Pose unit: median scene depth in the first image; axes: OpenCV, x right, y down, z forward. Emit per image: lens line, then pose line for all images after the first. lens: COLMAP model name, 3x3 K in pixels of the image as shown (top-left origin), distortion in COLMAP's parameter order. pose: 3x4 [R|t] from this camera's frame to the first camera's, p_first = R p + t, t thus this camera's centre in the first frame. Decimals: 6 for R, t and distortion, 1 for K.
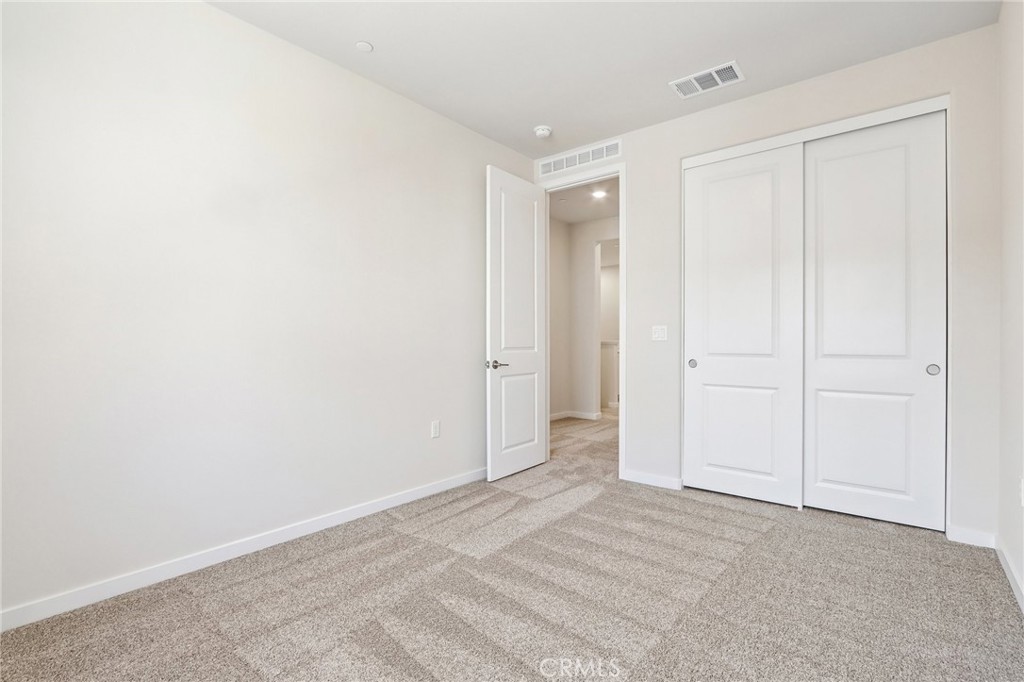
lens RADIAL K [[483.8, 0, 512.0], [0, 483.8, 341.0], [0, 0, 1]] dist [-0.025461, 0.000002]
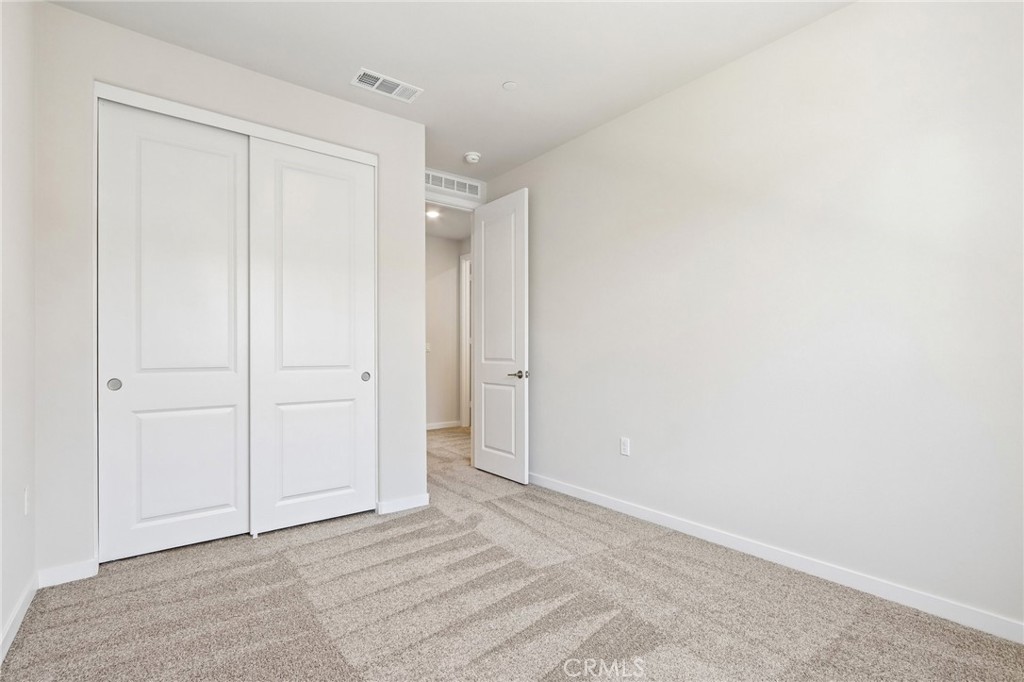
lens RADIAL K [[483.8, 0, 512.0], [0, 483.8, 341.0], [0, 0, 1]] dist [-0.025461, 0.000002]
pose [[0.229189, 0.032209, 0.972849, -0.195405], [0.004830, 0.999402, -0.034226, 0.012140], [-0.973370, 0.012543, 0.228896, 0.323313]]
